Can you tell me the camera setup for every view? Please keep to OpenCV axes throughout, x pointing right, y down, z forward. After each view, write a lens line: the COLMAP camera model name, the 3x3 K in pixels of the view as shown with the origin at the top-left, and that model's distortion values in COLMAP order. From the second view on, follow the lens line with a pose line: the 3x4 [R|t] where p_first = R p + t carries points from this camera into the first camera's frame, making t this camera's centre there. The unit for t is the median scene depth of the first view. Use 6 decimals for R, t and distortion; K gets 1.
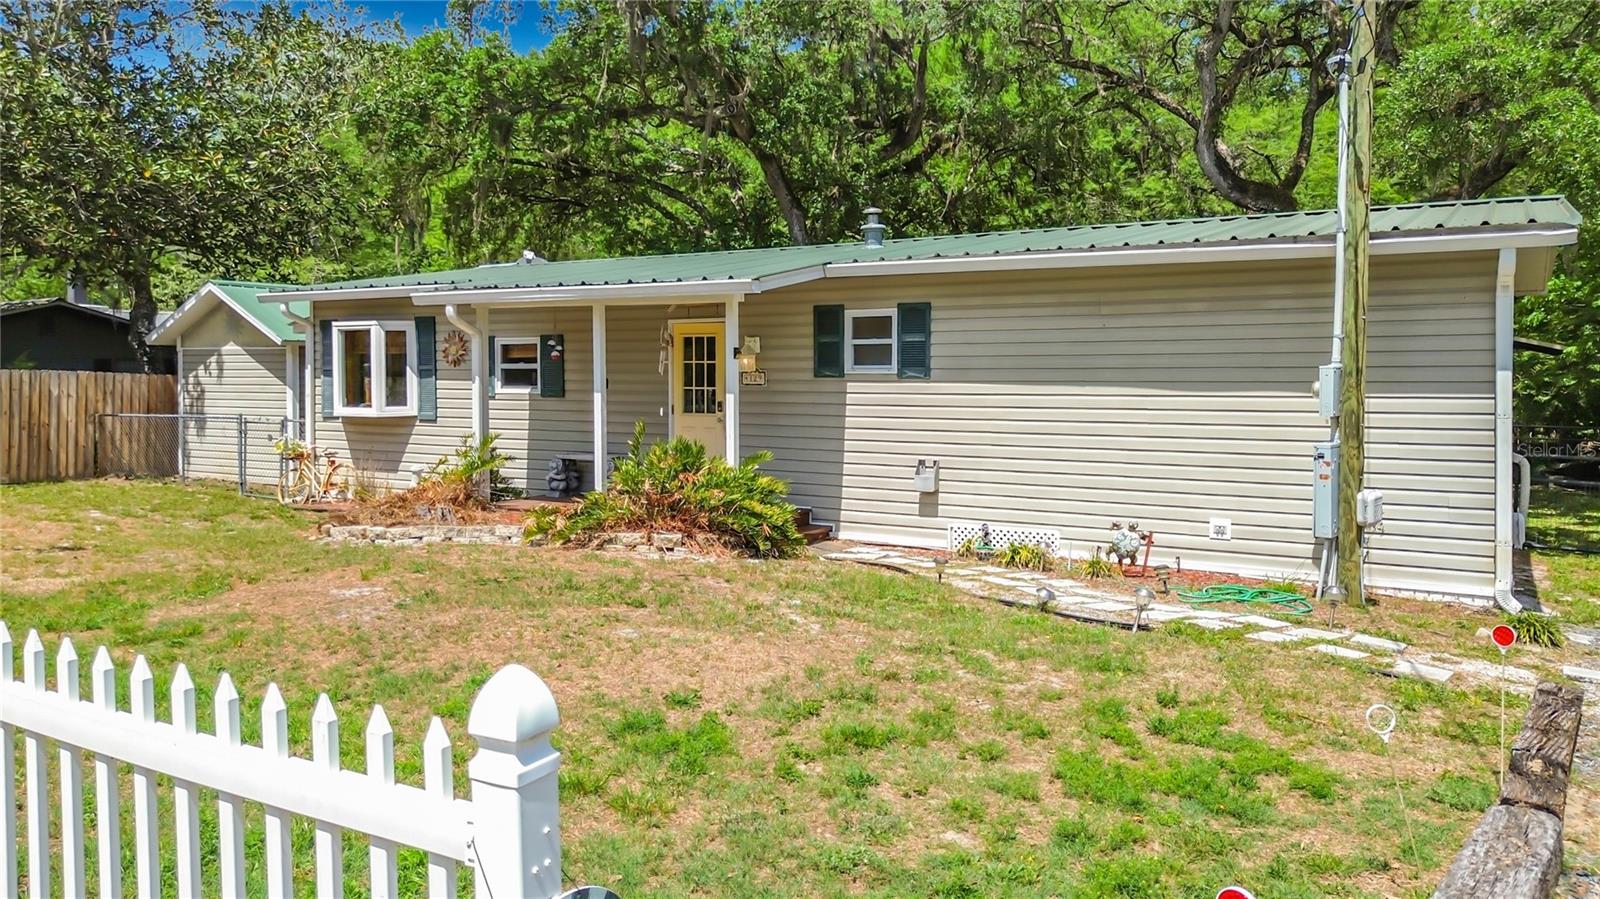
lens RADIAL K [[1136.1, 0, 769.9], [0, 1136.1, 378.0], [0, 0, 1]] dist [0.045918, -0.036150]
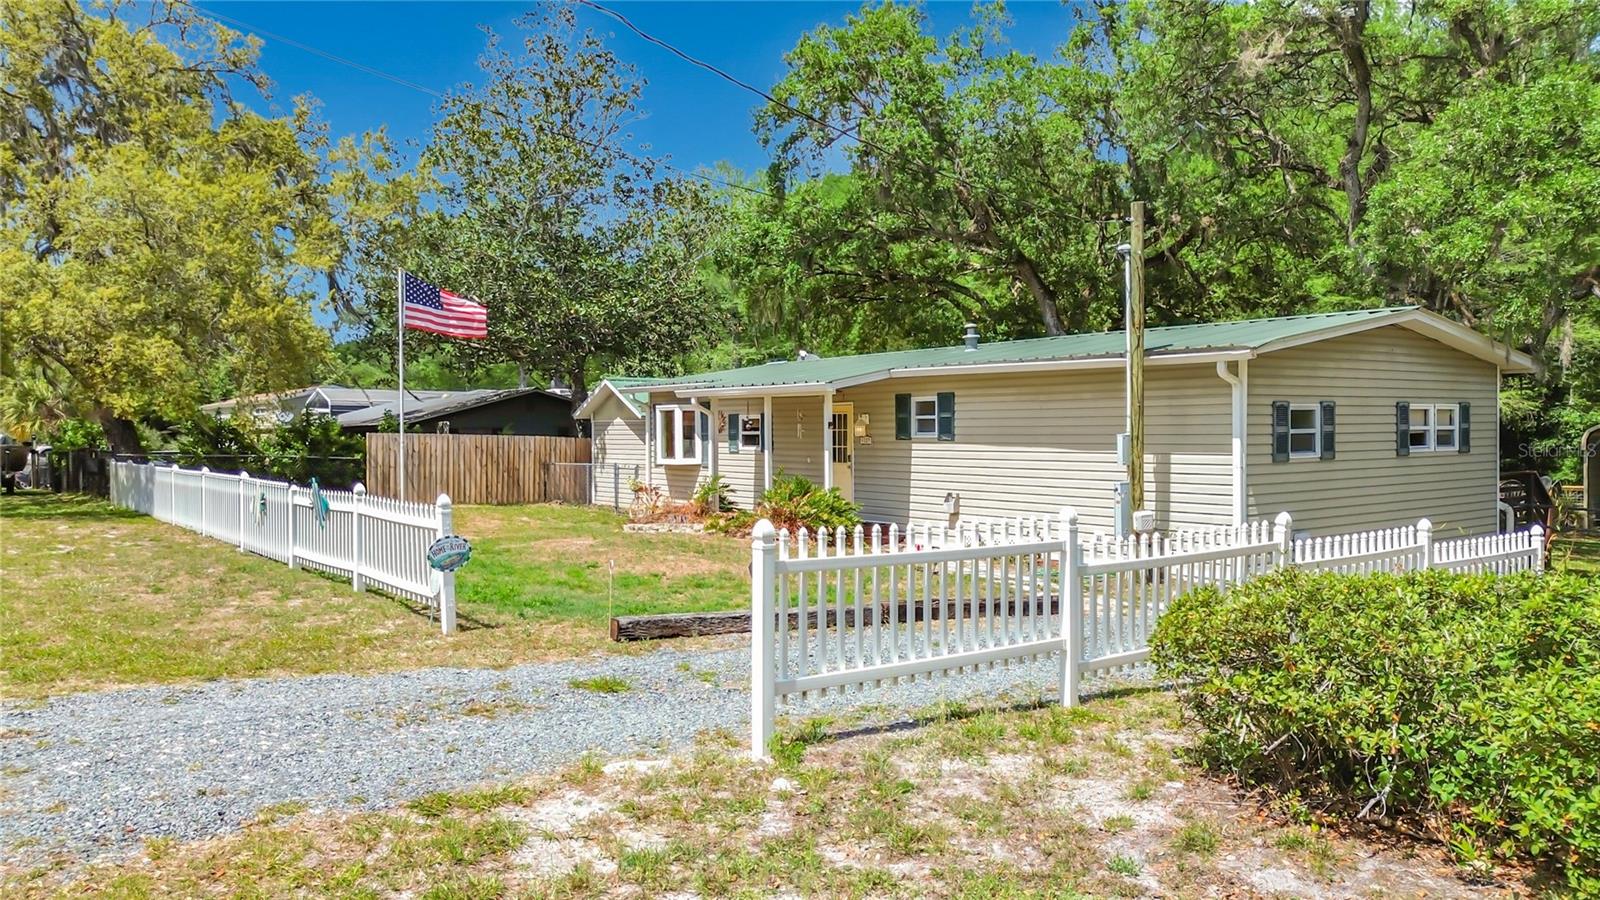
lens RADIAL K [[1136.1, 0, 808.5], [0, 1136.1, 439.0], [0, 0, 1]] dist [0.045918, -0.036150]
pose [[0.930117, 0.000024, -0.367263, 0.458478], [0.000216, 1.000000, 0.000613, -0.002800], [0.367263, -0.000650, 0.930117, -0.459947]]
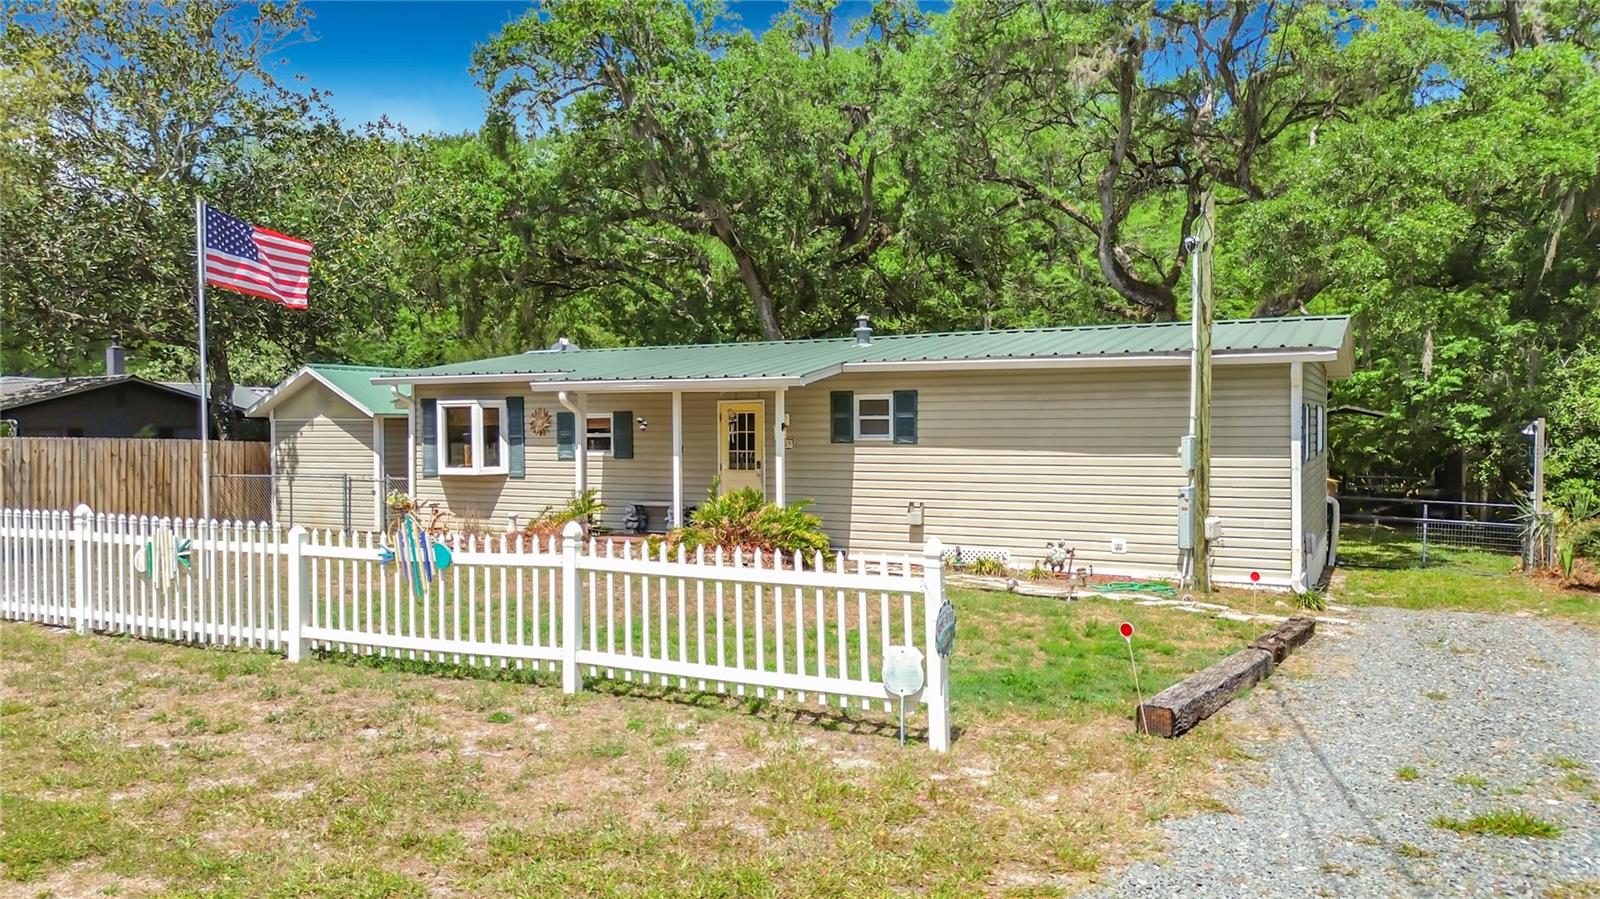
lens RADIAL K [[1136.1, 0, 759.7], [0, 1136.1, 442.2], [0, 0, 1]] dist [0.045918, -0.036150]
pose [[0.997358, -0.004526, 0.072502, -0.133833], [0.004120, 0.999975, 0.005742, -0.009634], [-0.072527, -0.005428, 0.997352, -0.333528]]
